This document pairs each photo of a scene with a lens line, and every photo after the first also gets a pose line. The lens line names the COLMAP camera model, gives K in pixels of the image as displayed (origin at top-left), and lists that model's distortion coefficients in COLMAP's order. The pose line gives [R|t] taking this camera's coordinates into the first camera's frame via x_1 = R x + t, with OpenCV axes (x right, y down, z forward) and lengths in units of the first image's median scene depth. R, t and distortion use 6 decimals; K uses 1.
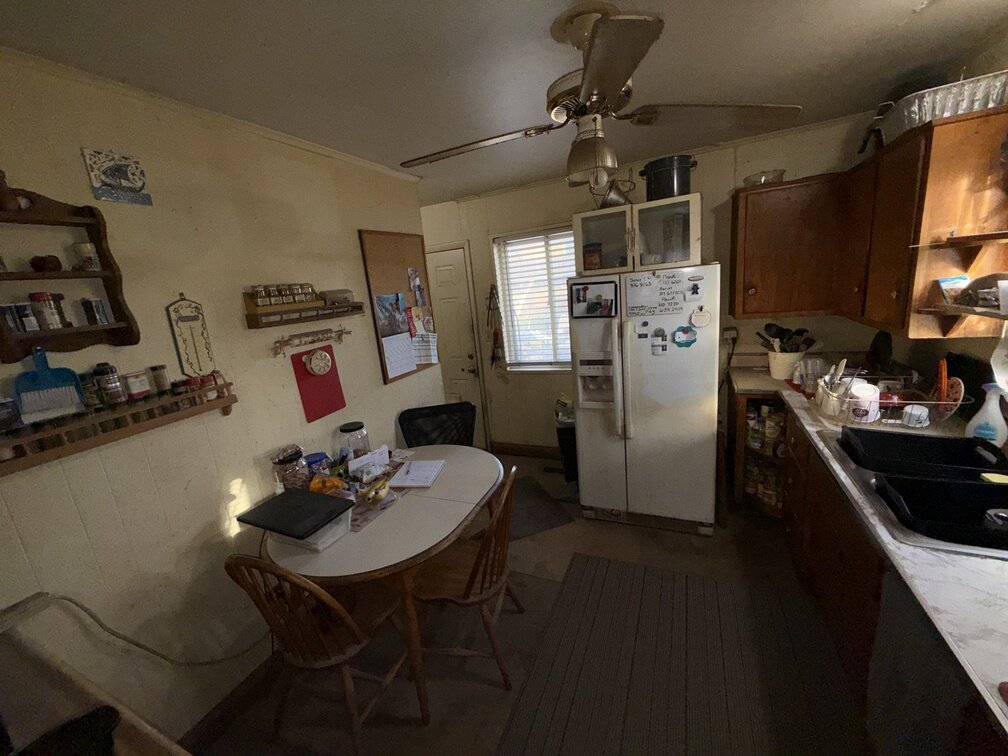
lens RADIAL K [[401.3, 0, 501.9], [0, 401.3, 374.5], [0, 0, 1]] dist [-0.003579, 0.000684]
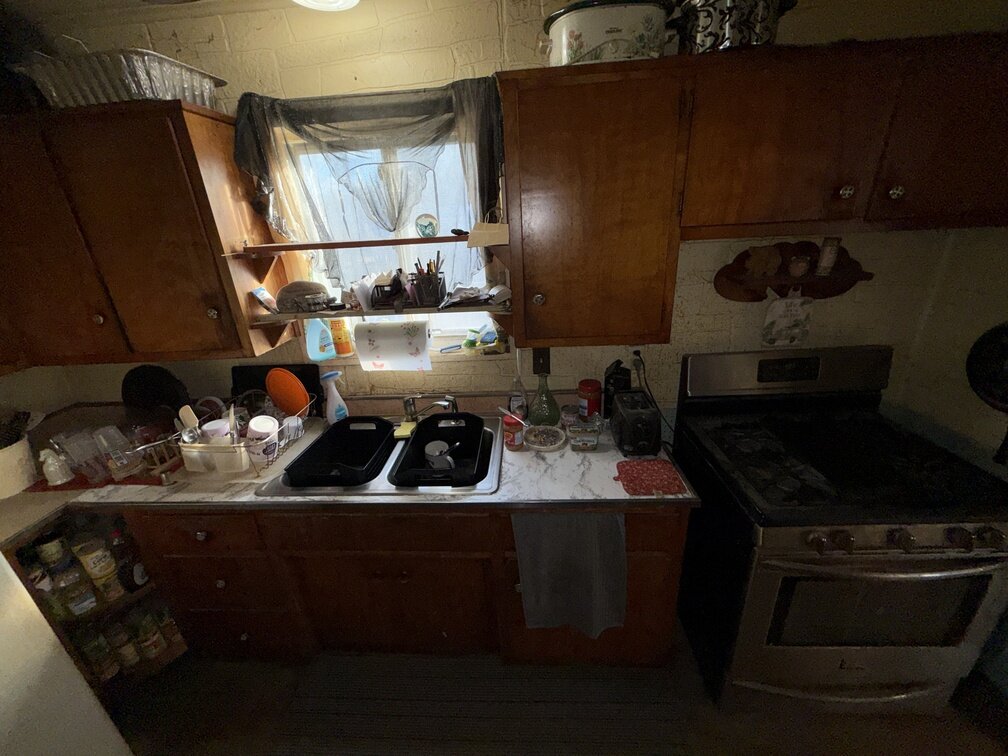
lens RADIAL K [[401.3, 0, 504.9], [0, 401.3, 382.6], [0, 0, 1]] dist [-0.003579, 0.000684]
pose [[-0.374679, -0.239064, 0.895804, -0.026124], [0.288905, 0.887978, 0.357812, -0.191099], [-0.880993, 0.392867, -0.263640, 0.722712]]
